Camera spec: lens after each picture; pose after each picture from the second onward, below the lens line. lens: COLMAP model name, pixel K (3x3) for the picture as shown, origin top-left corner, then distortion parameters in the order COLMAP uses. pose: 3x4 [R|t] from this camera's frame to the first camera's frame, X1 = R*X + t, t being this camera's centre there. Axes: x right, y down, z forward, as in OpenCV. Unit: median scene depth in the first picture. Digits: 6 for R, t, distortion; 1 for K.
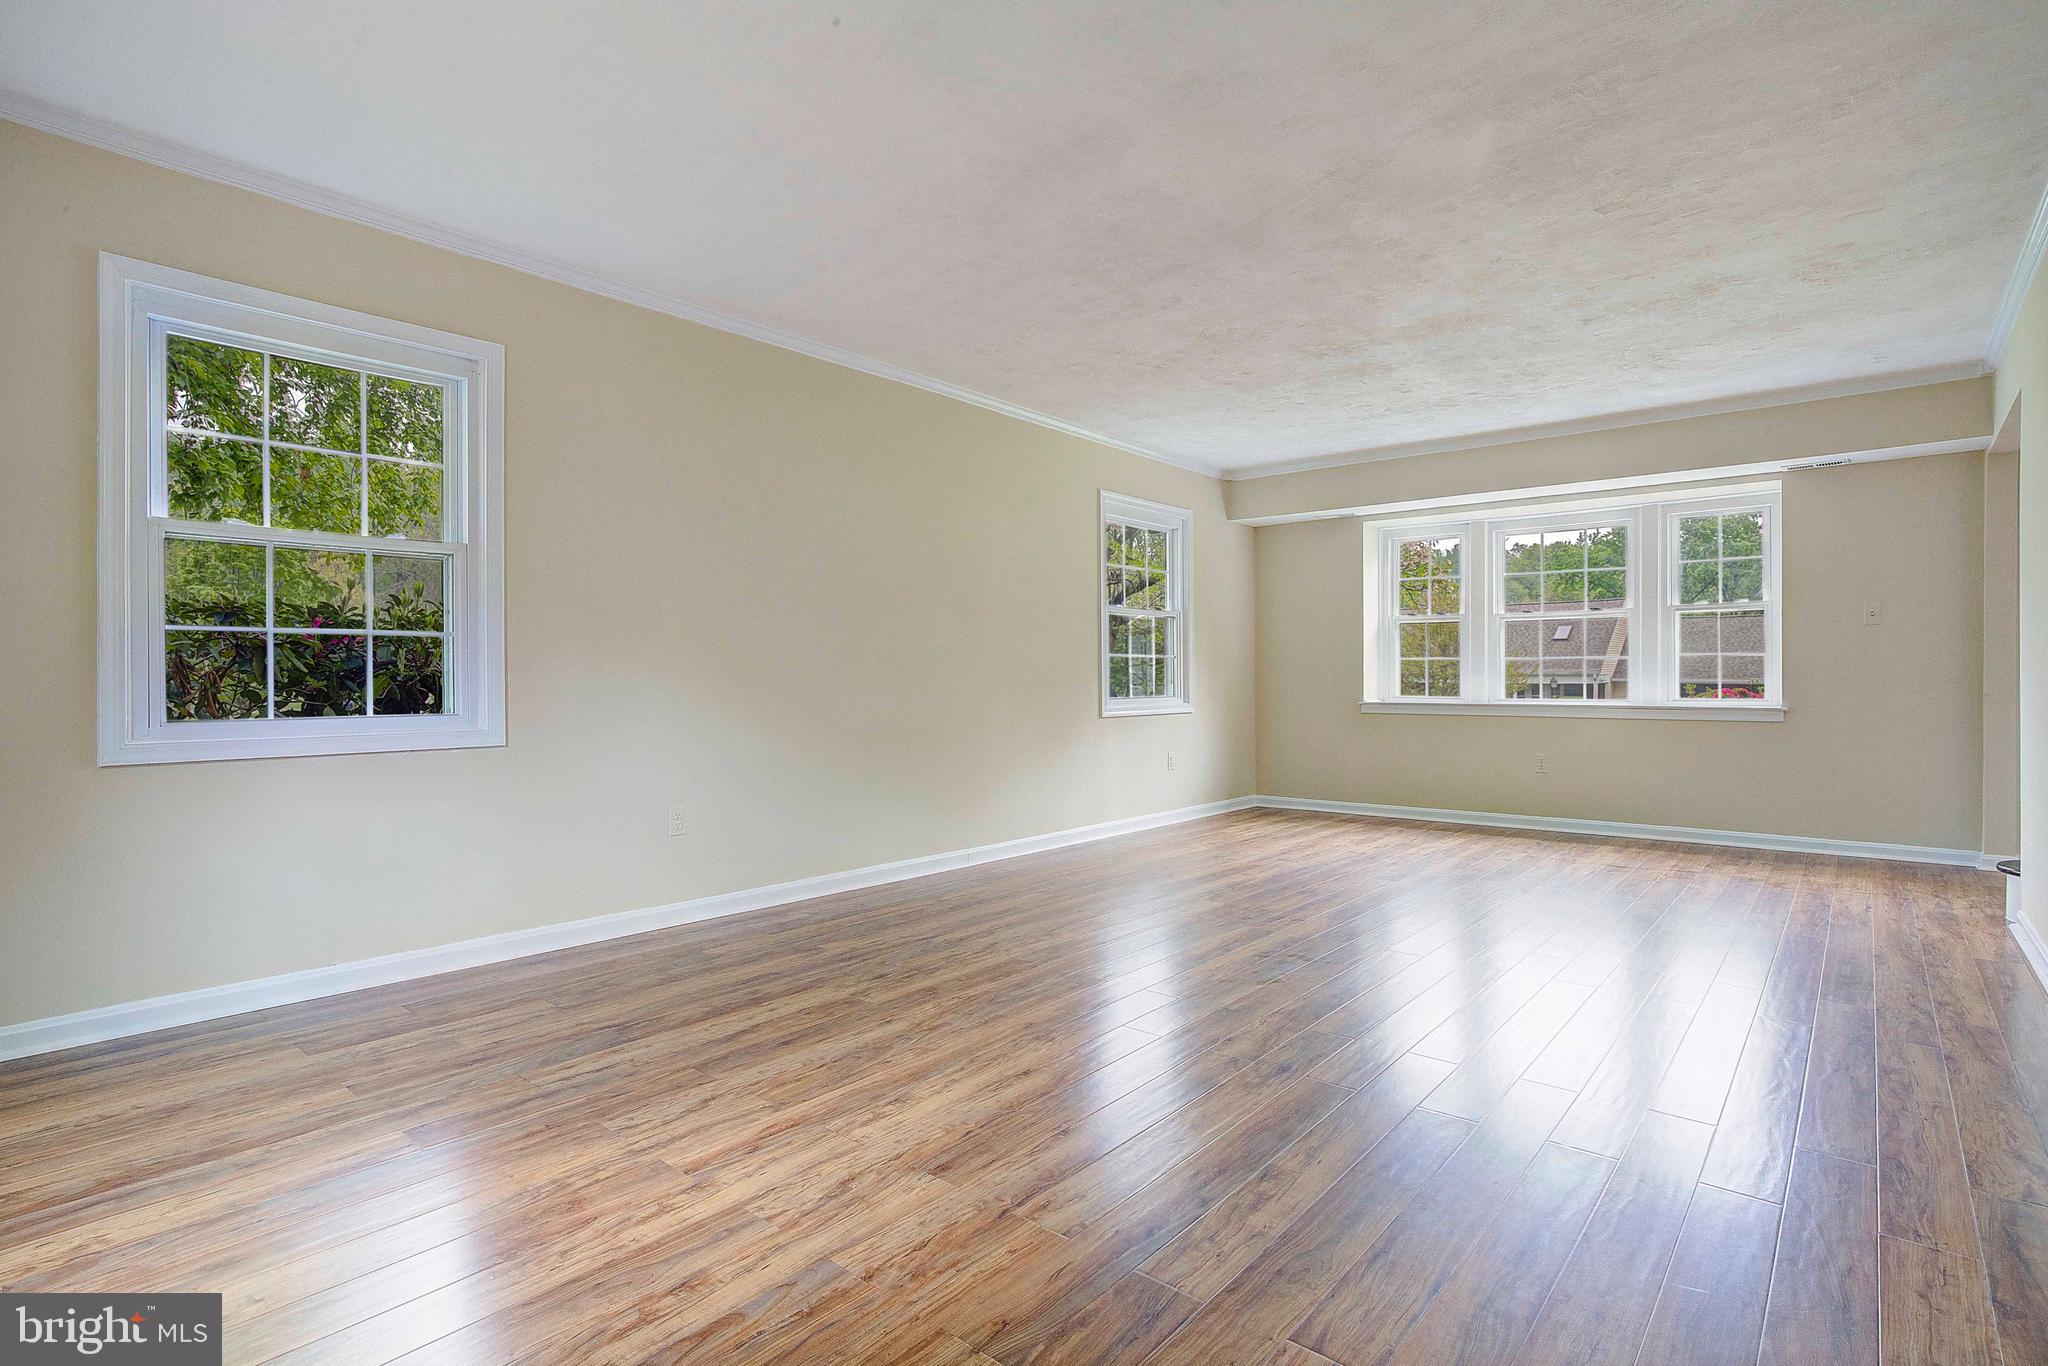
lens RADIAL K [[1003.1, 0, 1015.4], [0, 1003.1, 677.6], [0, 0, 1]] dist [-0.006334, 0.002241]
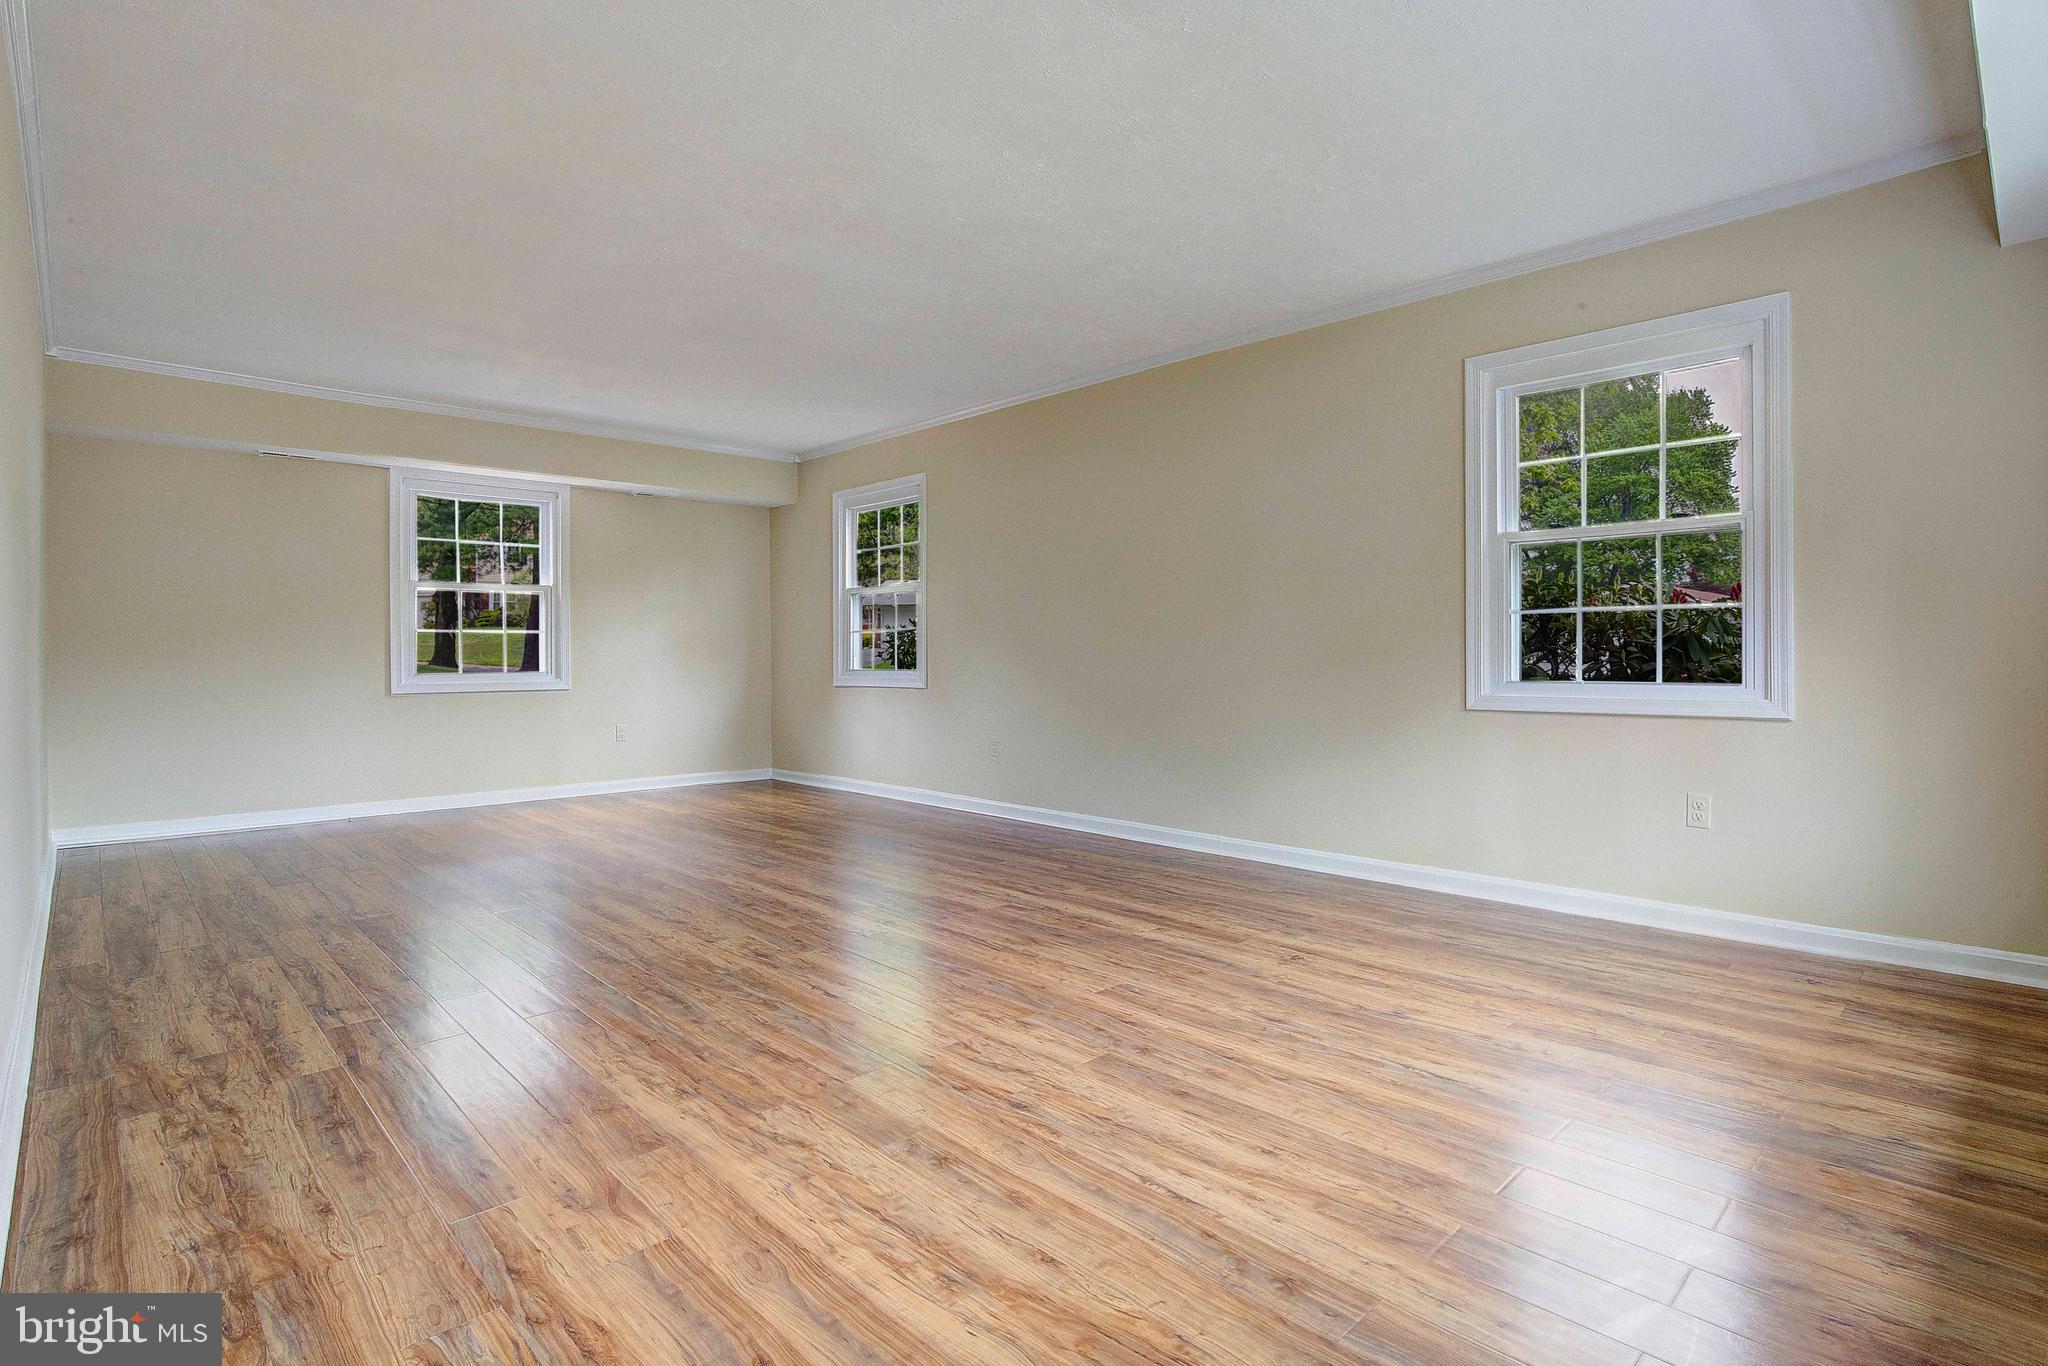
lens RADIAL K [[1003.1, 0, 1022.1], [0, 1003.1, 662.7], [0, 0, 1]] dist [-0.006334, 0.002241]
pose [[-0.113206, -0.001859, -0.993570, 0.651145], [-0.011907, 0.999929, -0.000514, 0.002241], [0.993500, 0.011772, -0.113220, 0.993856]]
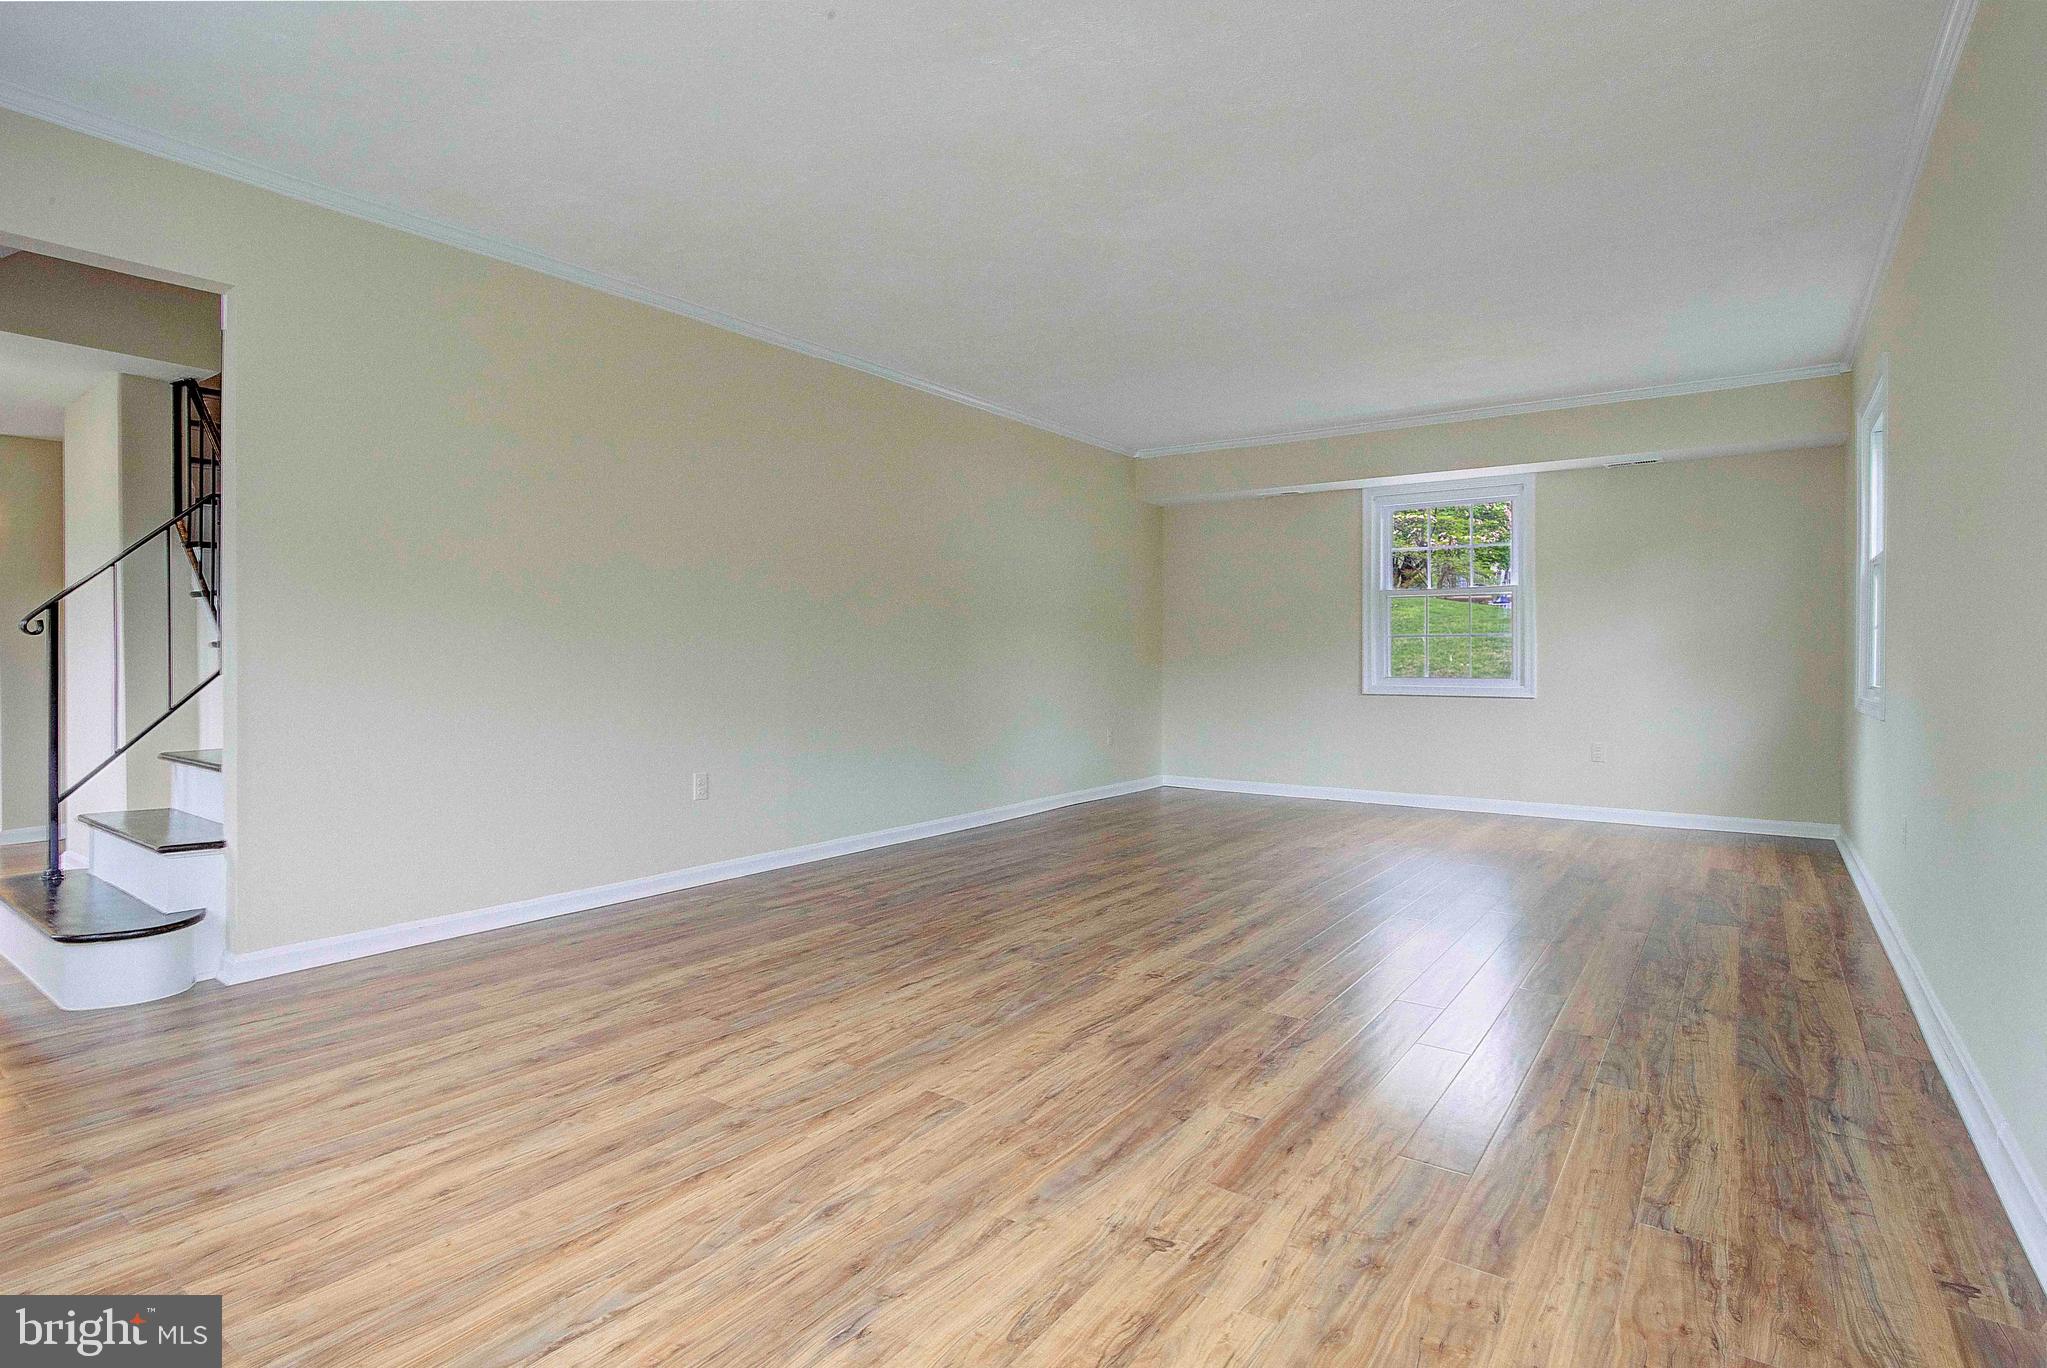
lens RADIAL K [[1002.7, 0, 1028.1], [0, 1002.7, 670.7], [0, 0, 1]] dist [-0.006334, 0.002241]
pose [[-0.997791, -0.004991, -0.066236, -0.517207], [-0.006751, 0.999629, 0.026373, -0.028086], [0.066080, 0.026762, -0.997455, 1.849126]]
